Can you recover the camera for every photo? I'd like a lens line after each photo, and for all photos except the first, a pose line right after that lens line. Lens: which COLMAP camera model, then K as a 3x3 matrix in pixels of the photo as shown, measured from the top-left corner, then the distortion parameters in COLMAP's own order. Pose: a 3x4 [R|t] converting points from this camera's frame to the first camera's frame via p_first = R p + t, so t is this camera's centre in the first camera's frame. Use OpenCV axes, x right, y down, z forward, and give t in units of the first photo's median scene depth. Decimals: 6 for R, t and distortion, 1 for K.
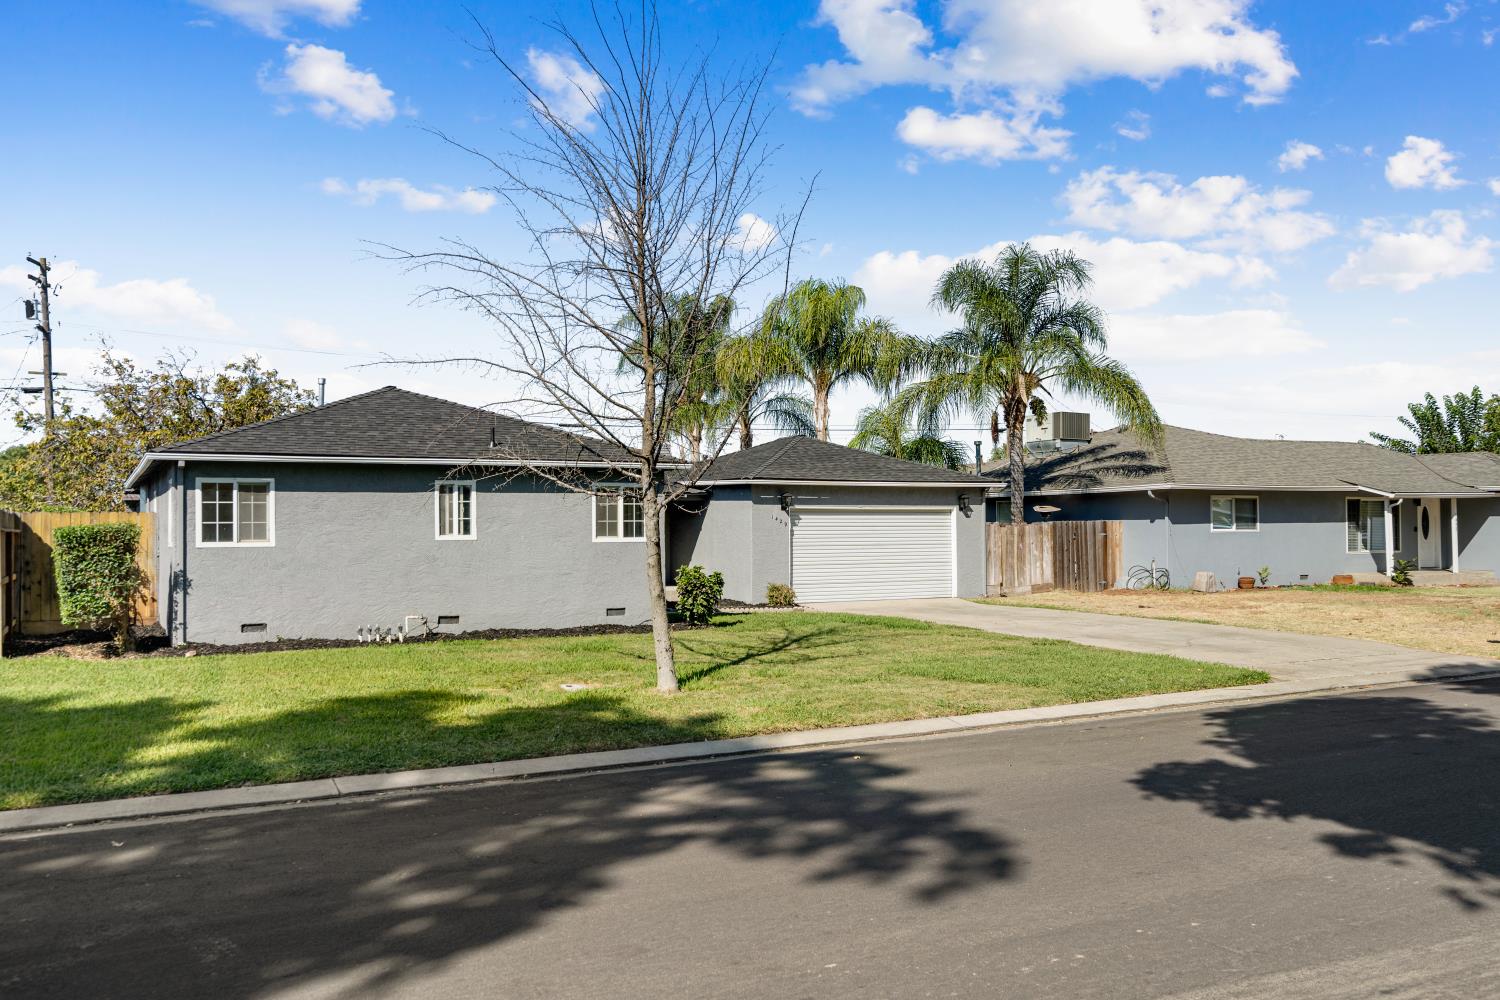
lens RADIAL K [[1209.1, 0, 750.0], [0, 1209.1, 500.0], [0, 0, 1]] dist [0.000947, -0.001478]
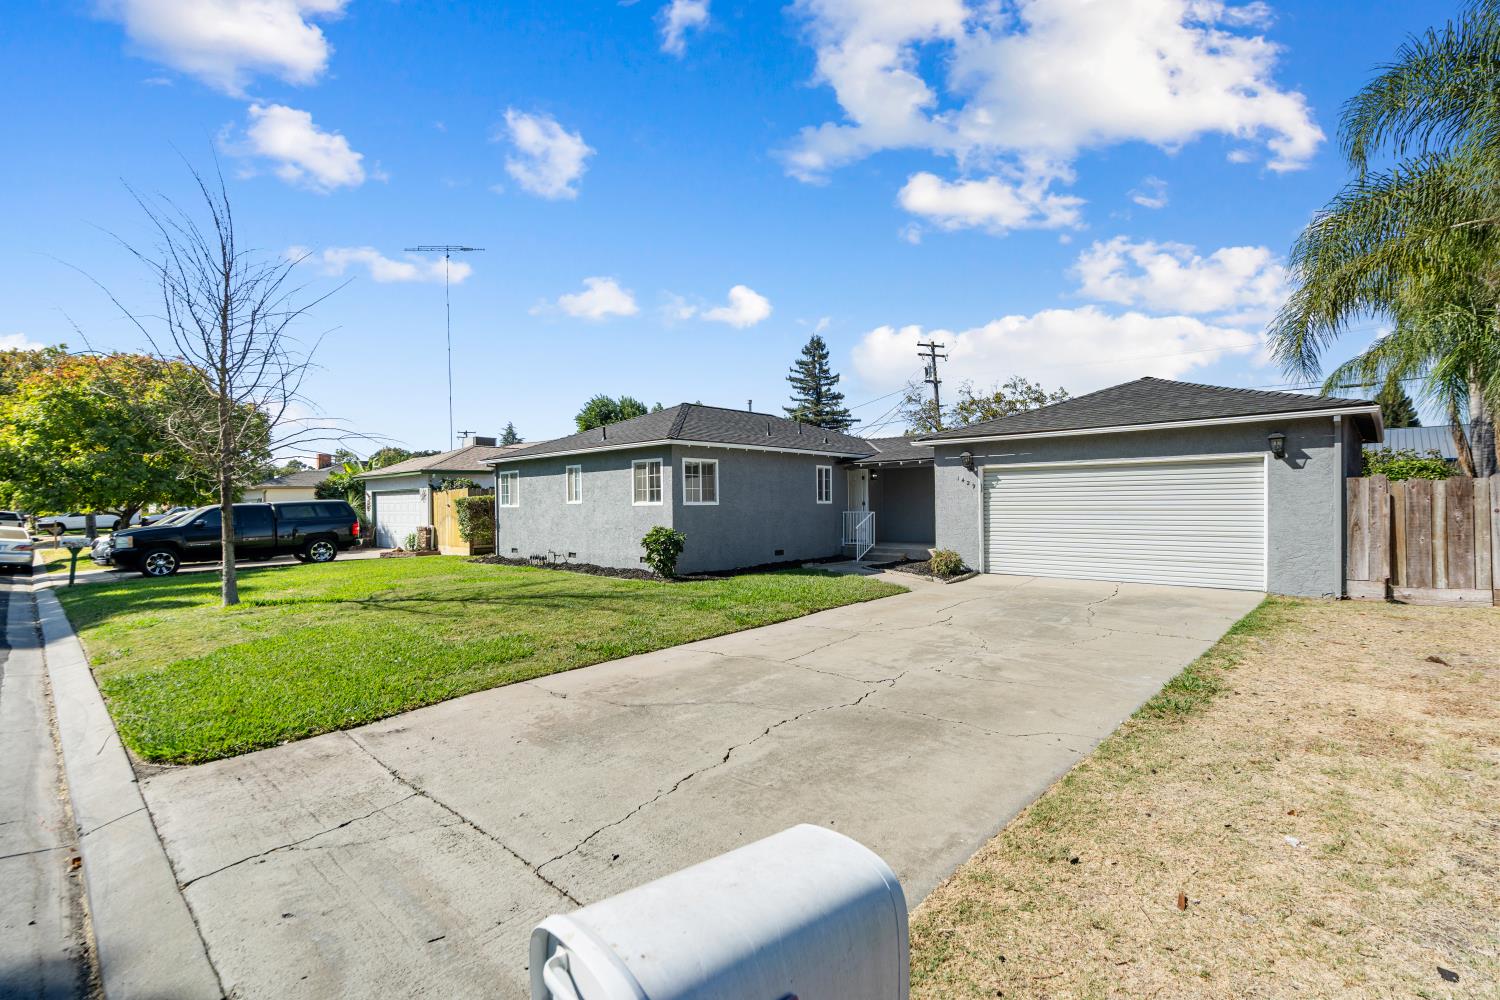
lens RADIAL K [[689.4, 0, 744.4], [0, 689.4, 502.6], [0, 0, 1]] dist [0.001547, 0.000432]
pose [[0.308306, 0.003518, -0.951281, 0.611273], [0.034539, 0.999292, 0.014890, 0.024073], [0.950660, -0.037447, 0.307967, 0.868986]]
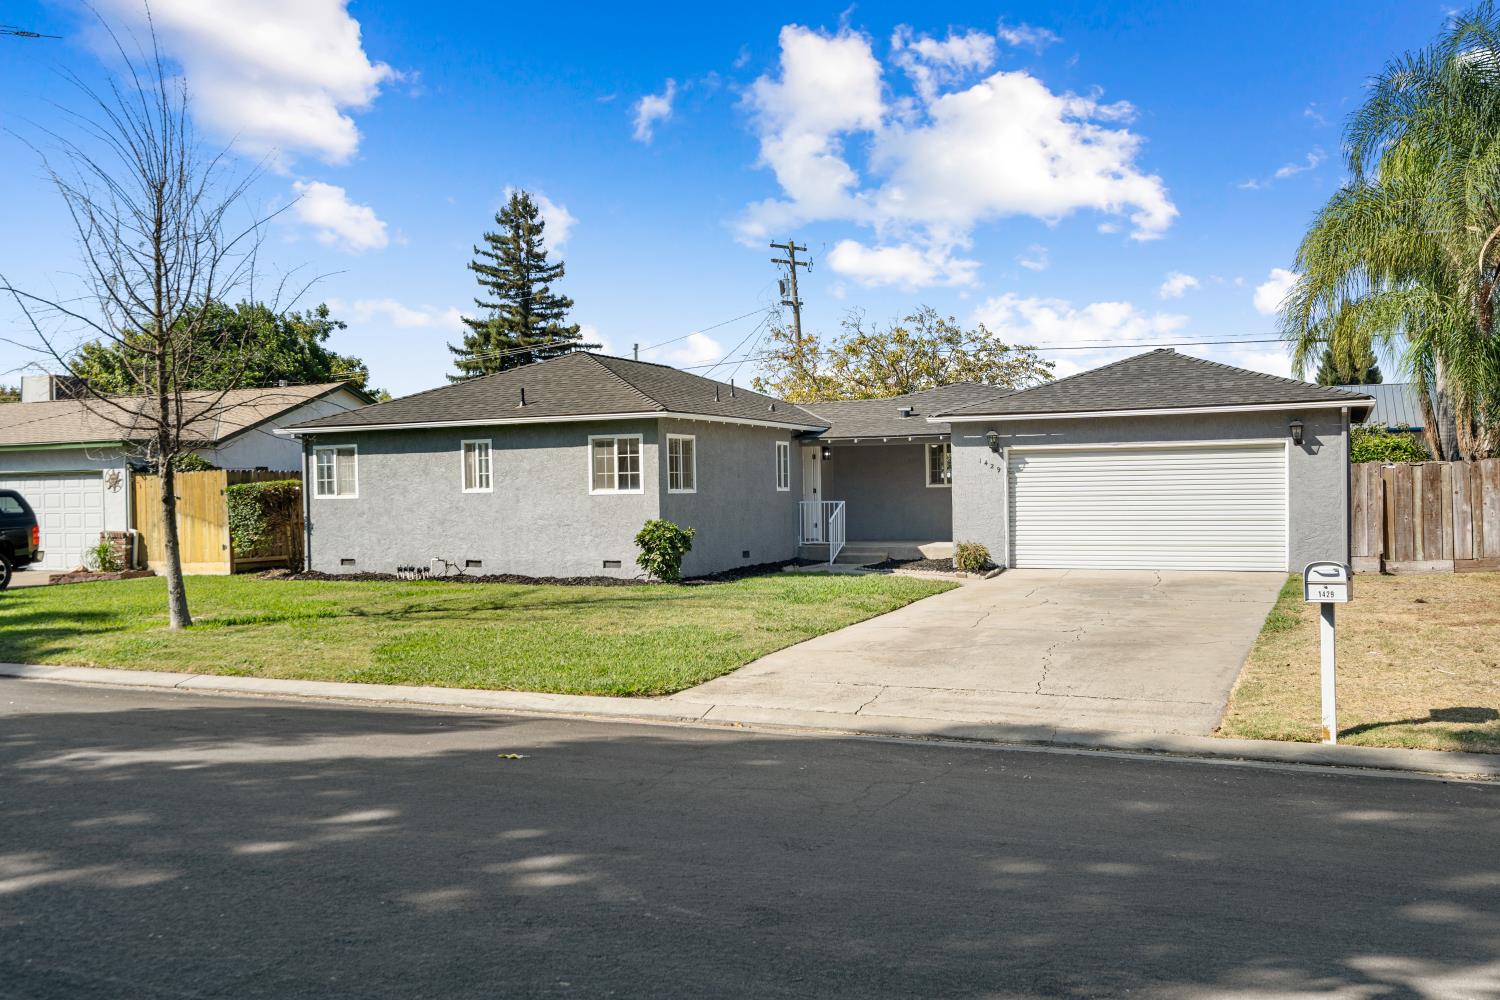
lens RADIAL K [[1307.9, 0, 745.3], [0, 1307.9, 493.7], [0, 0, 1]] dist [0.004969, -0.000982]
pose [[0.595722, 0.002415, -0.803187, 0.812905], [0.033429, 0.999054, 0.027798, 0.007881], [0.802494, -0.043410, 0.595078, 0.444741]]
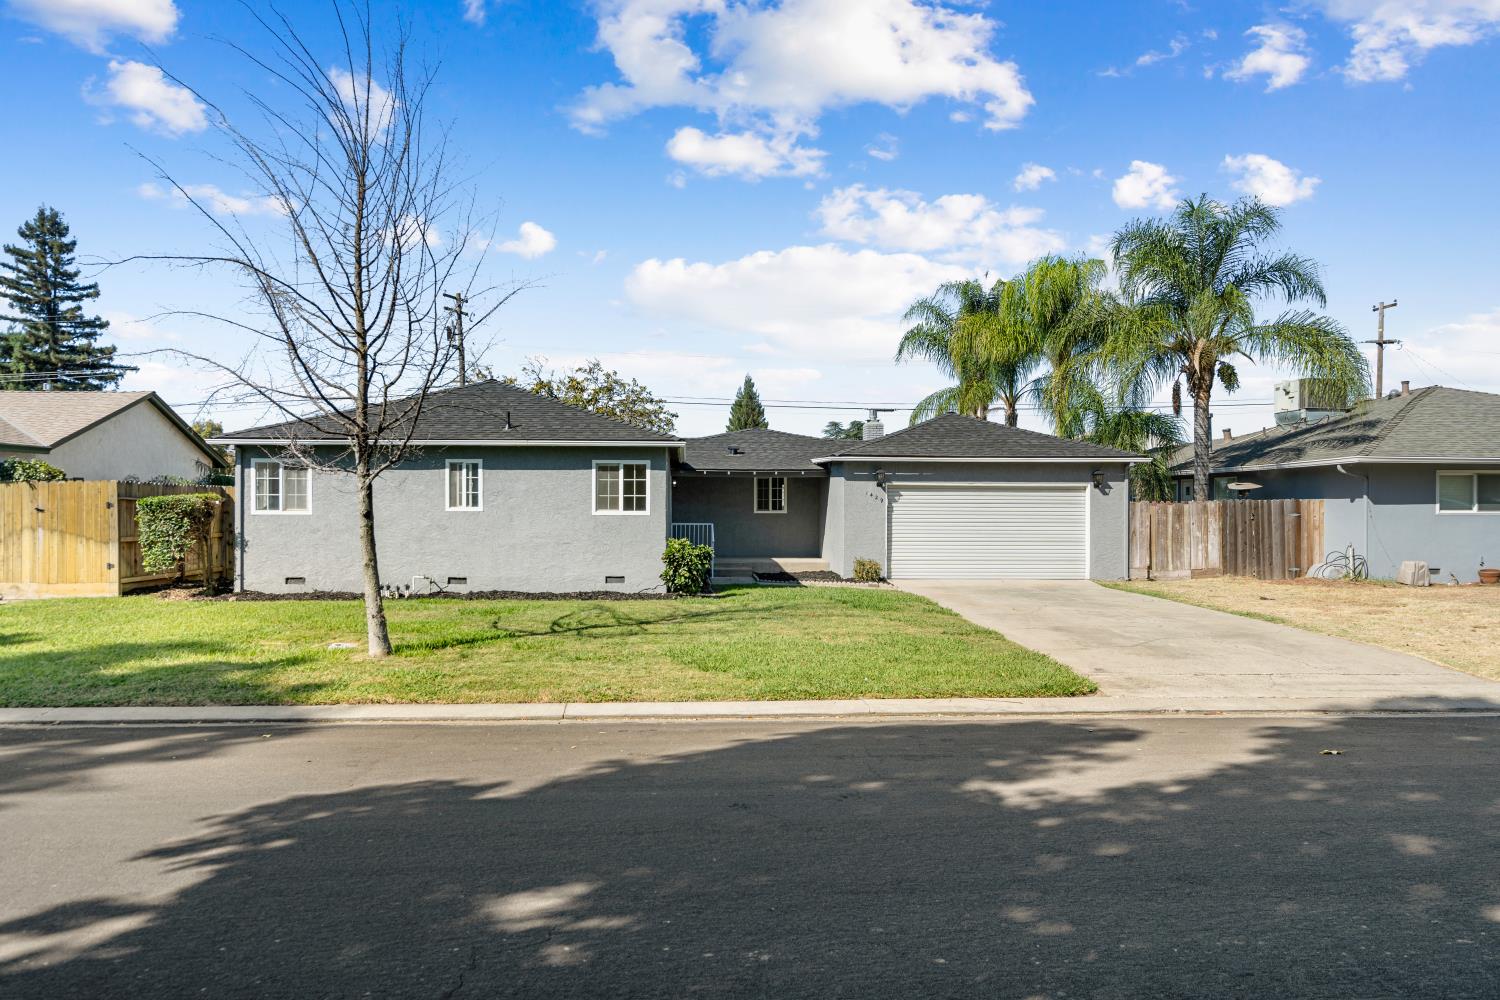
lens RADIAL K [[1060.8, 0, 750.0], [0, 1060.8, 500.0], [0, 0, 1]] dist [0.003485, 0.004781]
pose [[0.904439, 0.007450, -0.426538, 0.398161], [0.000946, 0.999810, 0.019468, 0.002938], [0.426602, -0.018011, 0.904260, 0.193809]]
